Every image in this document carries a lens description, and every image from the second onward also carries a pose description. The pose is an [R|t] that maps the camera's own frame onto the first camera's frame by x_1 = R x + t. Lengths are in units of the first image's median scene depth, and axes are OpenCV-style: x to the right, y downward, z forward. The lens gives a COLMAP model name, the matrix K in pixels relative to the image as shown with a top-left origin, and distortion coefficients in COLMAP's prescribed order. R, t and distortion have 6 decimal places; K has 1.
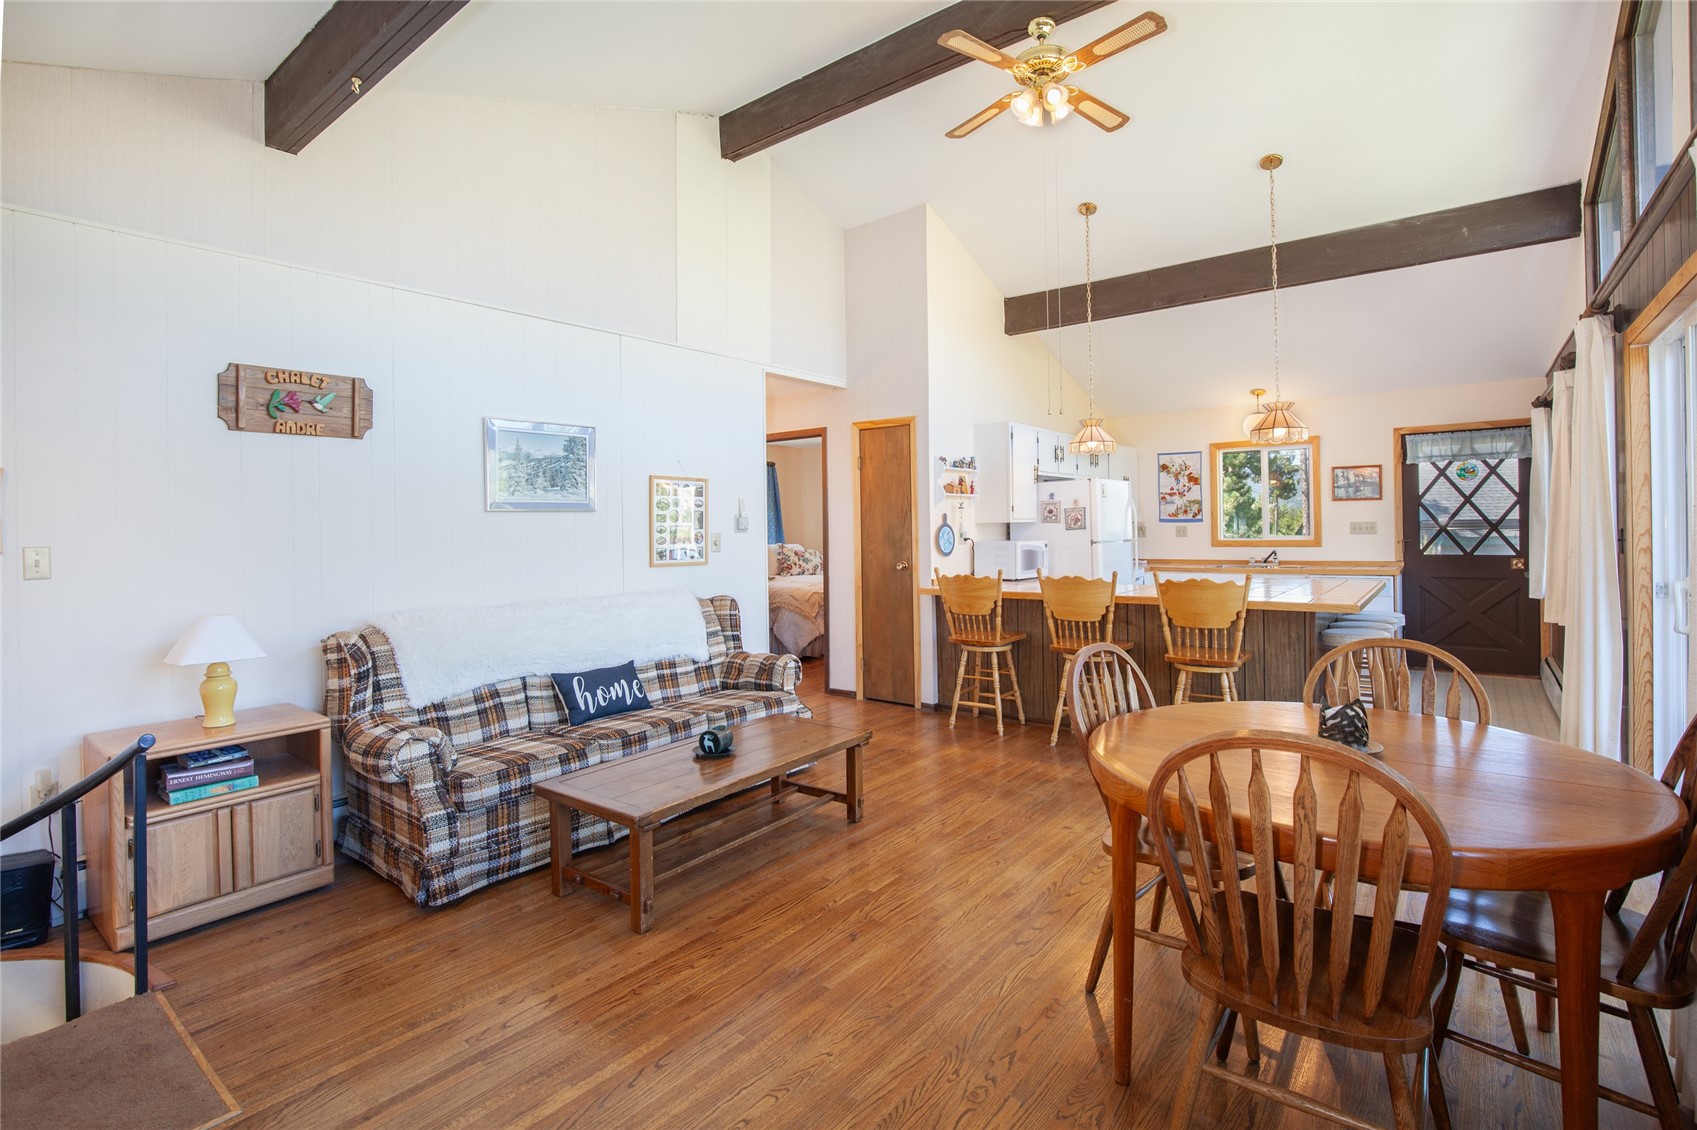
lens RADIAL K [[788.6, 0, 851.9], [0, 788.6, 530.6], [0, 0, 1]] dist [-0.026143, -0.000031]
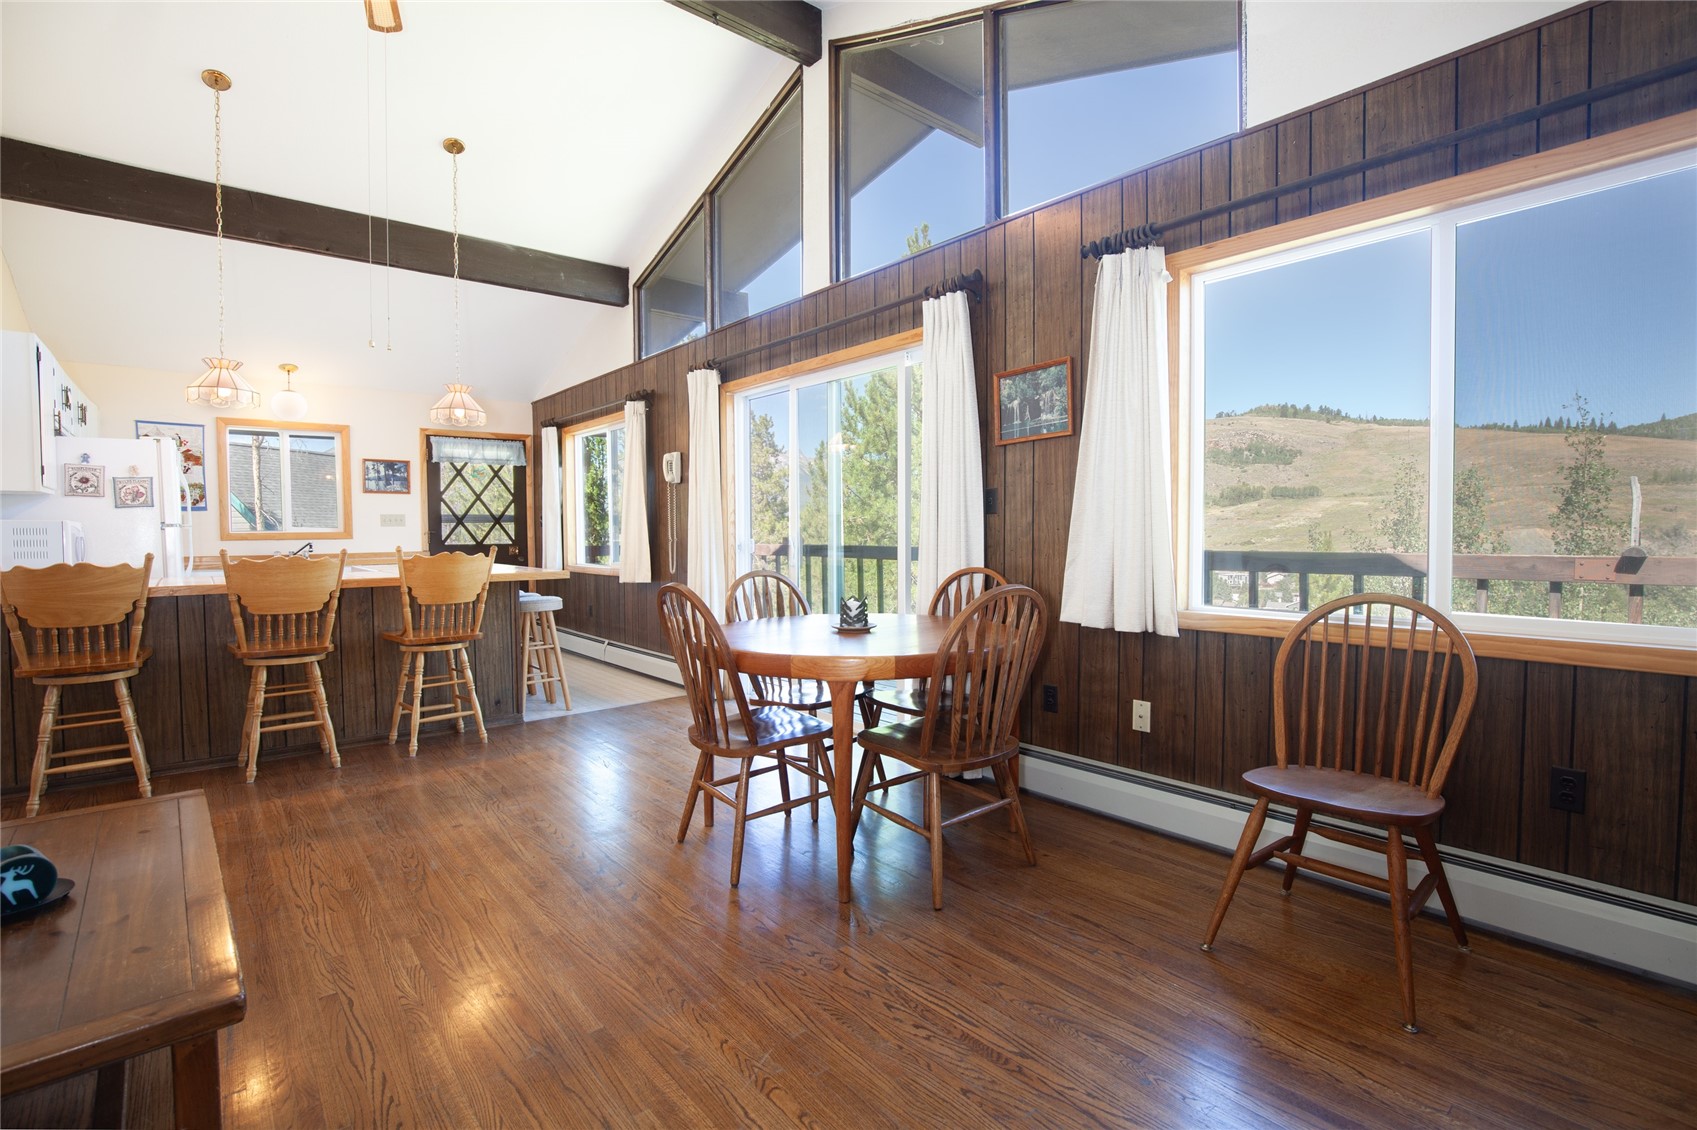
lens RADIAL K [[775.7, 0, 848.5], [0, 775.7, 565.0], [0, 0, 1]] dist [-0.024092, 0.000169]
pose [[0.207980, -0.029717, 0.977682, -0.234170], [0.006313, 0.999558, 0.029039, 0.031720], [-0.978113, 0.000133, 0.208076, 0.194772]]
